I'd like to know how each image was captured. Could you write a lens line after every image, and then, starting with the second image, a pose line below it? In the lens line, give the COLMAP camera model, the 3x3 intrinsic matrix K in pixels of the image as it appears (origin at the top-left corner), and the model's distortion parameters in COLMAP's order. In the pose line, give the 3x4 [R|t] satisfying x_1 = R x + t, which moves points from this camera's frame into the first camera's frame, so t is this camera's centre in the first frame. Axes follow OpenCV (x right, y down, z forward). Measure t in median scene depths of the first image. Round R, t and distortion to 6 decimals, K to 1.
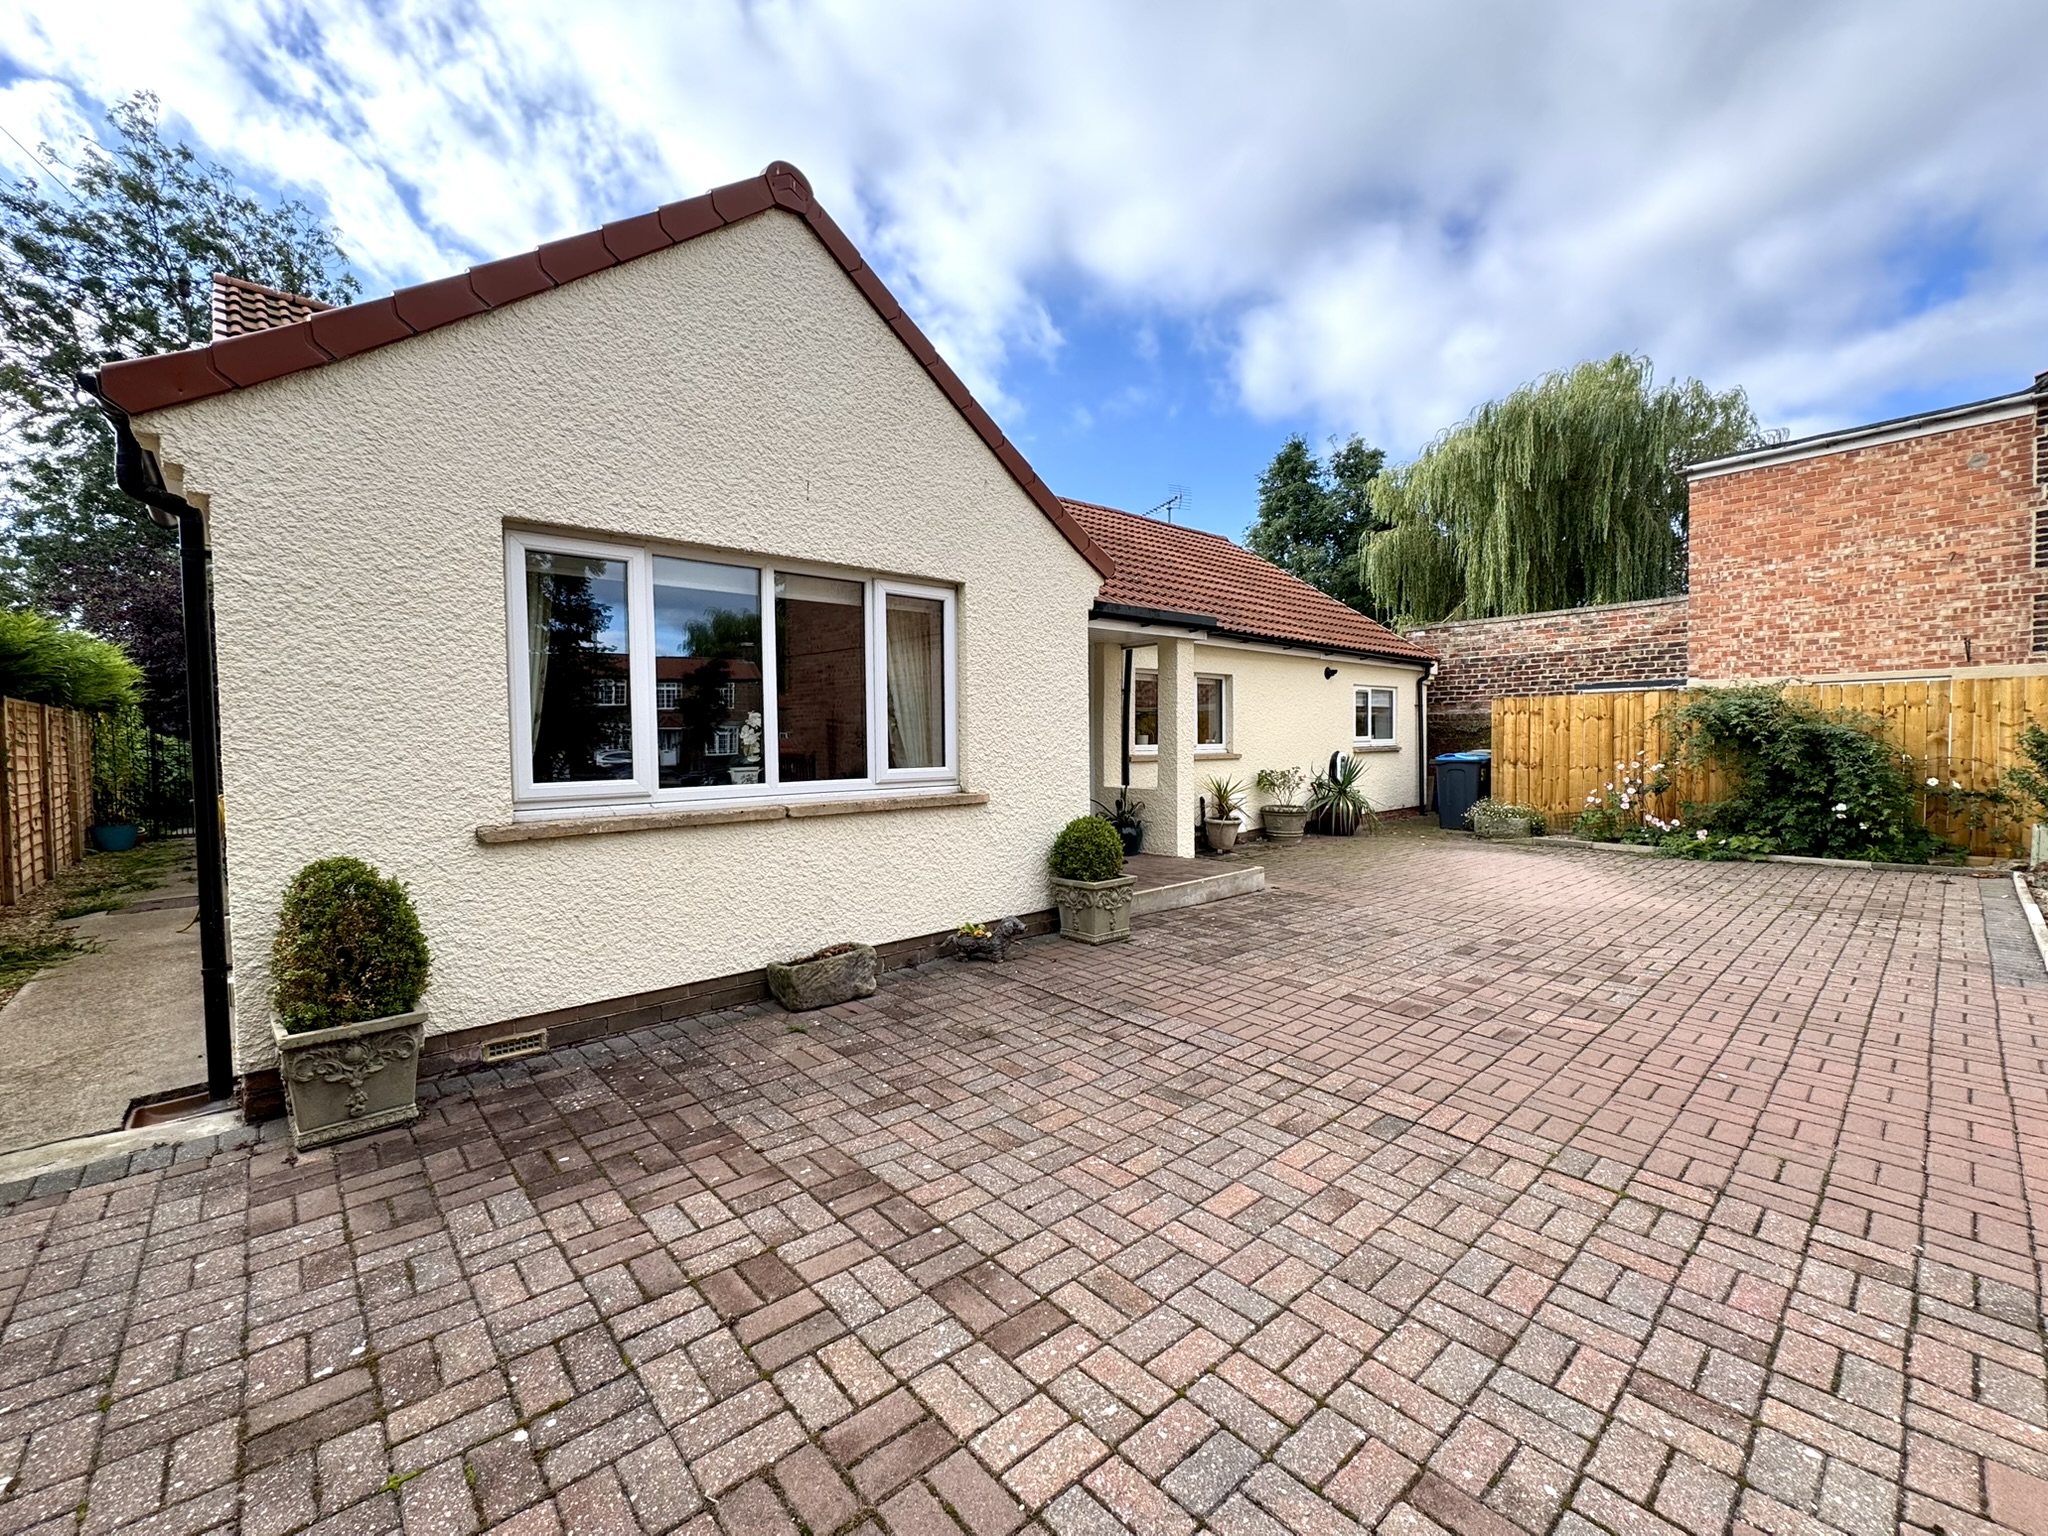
lens RADIAL K [[839.5, 0, 1024.0], [0, 839.5, 768.0], [0, 0, 1]] dist [-0.001309, -0.000094]
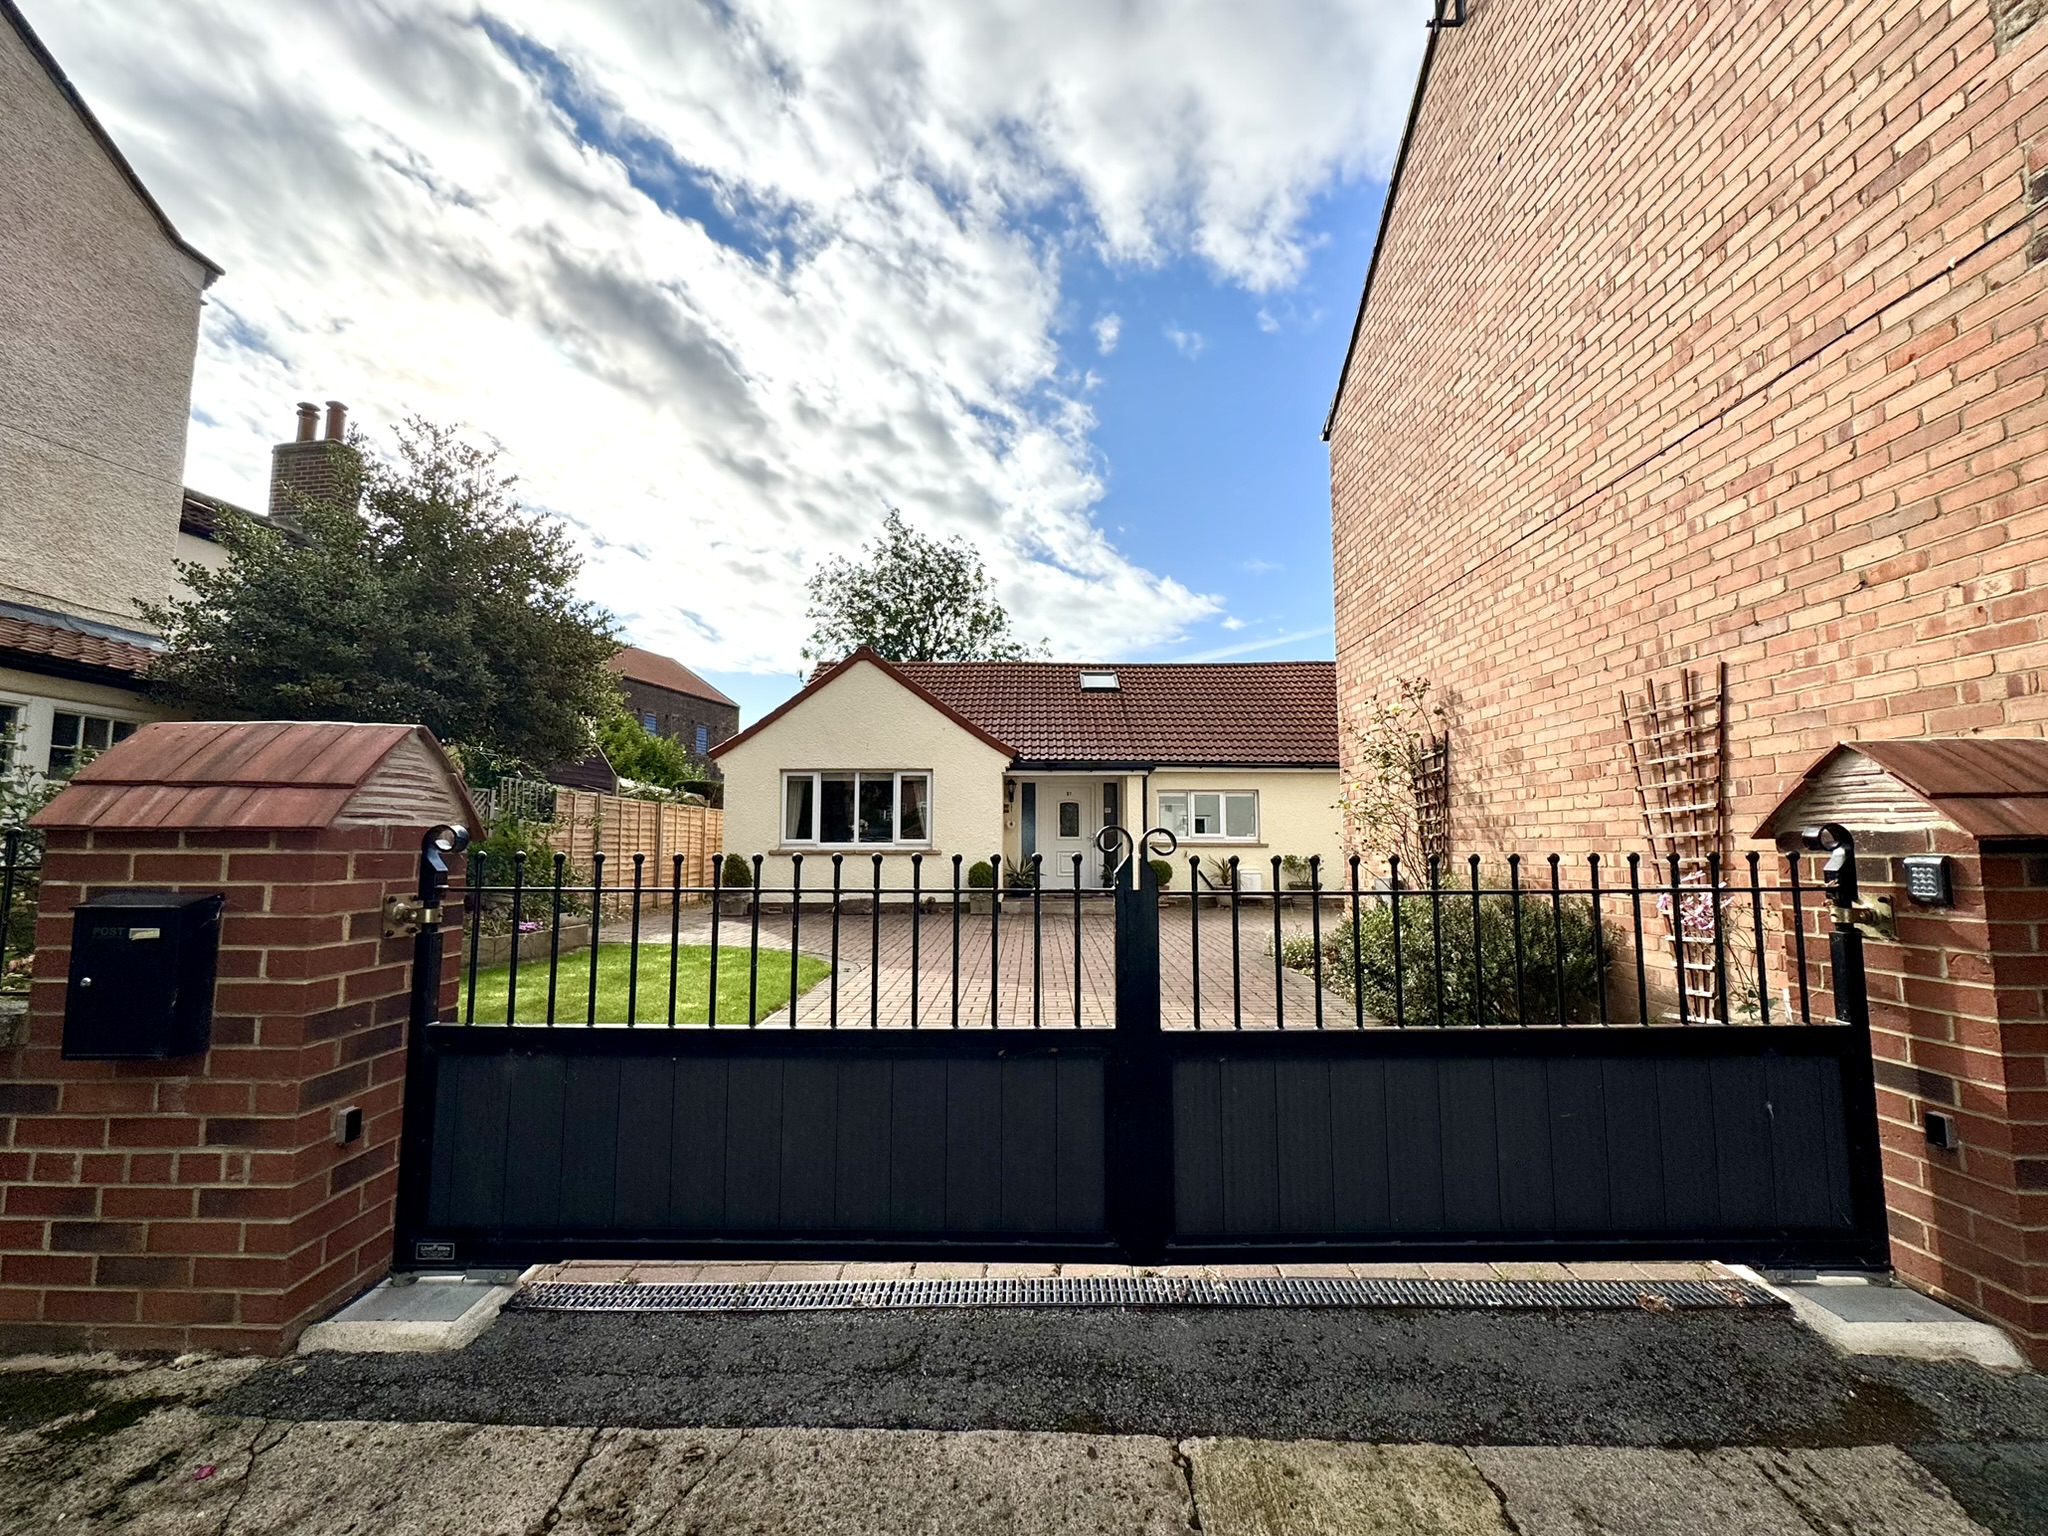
lens RADIAL K [[819.4, 0, 1035.0], [0, 819.4, 777.7], [0, 0, 1]] dist [-0.034985, -0.000039]
pose [[0.752816, -0.045072, -0.656686, 1.004964], [-0.029841, 0.994290, -0.102453, 0.032458], [0.657554, 0.096725, 0.747172, -0.377454]]
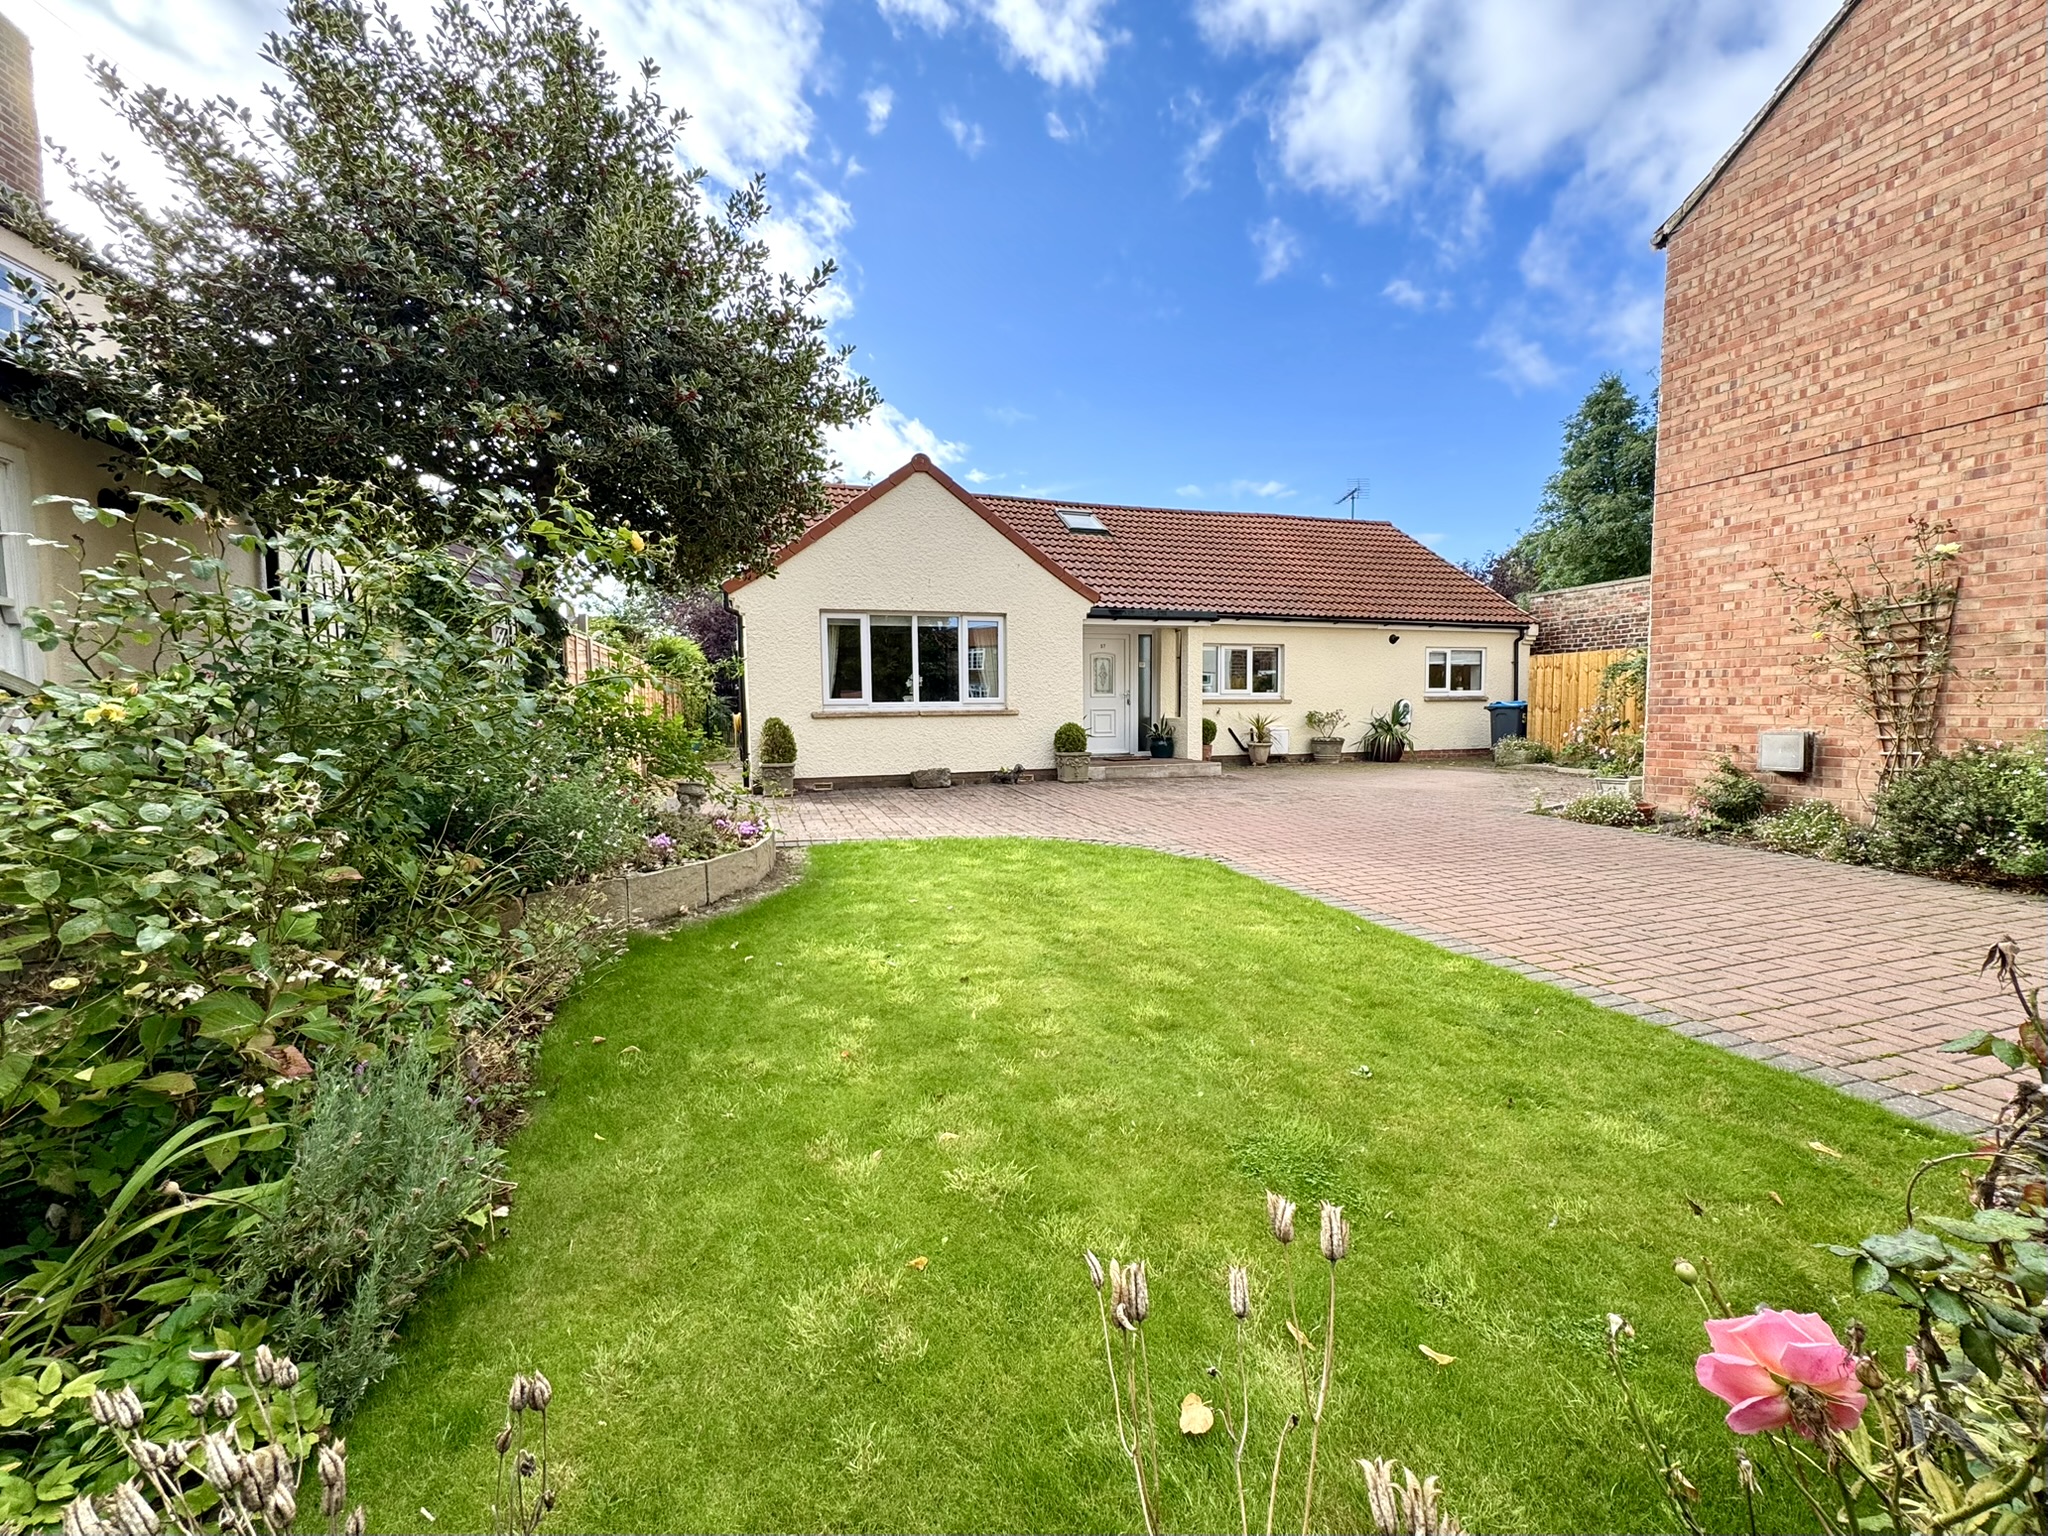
lens RADIAL K [[839.5, 0, 1024.0], [0, 839.5, 768.0], [0, 0, 1]] dist [-0.001309, -0.000094]
pose [[0.909728, 0.032844, -0.413905, 0.484330], [-0.015091, 0.998823, 0.046090, 0.044357], [0.414931, -0.035683, 0.909153, -0.536534]]
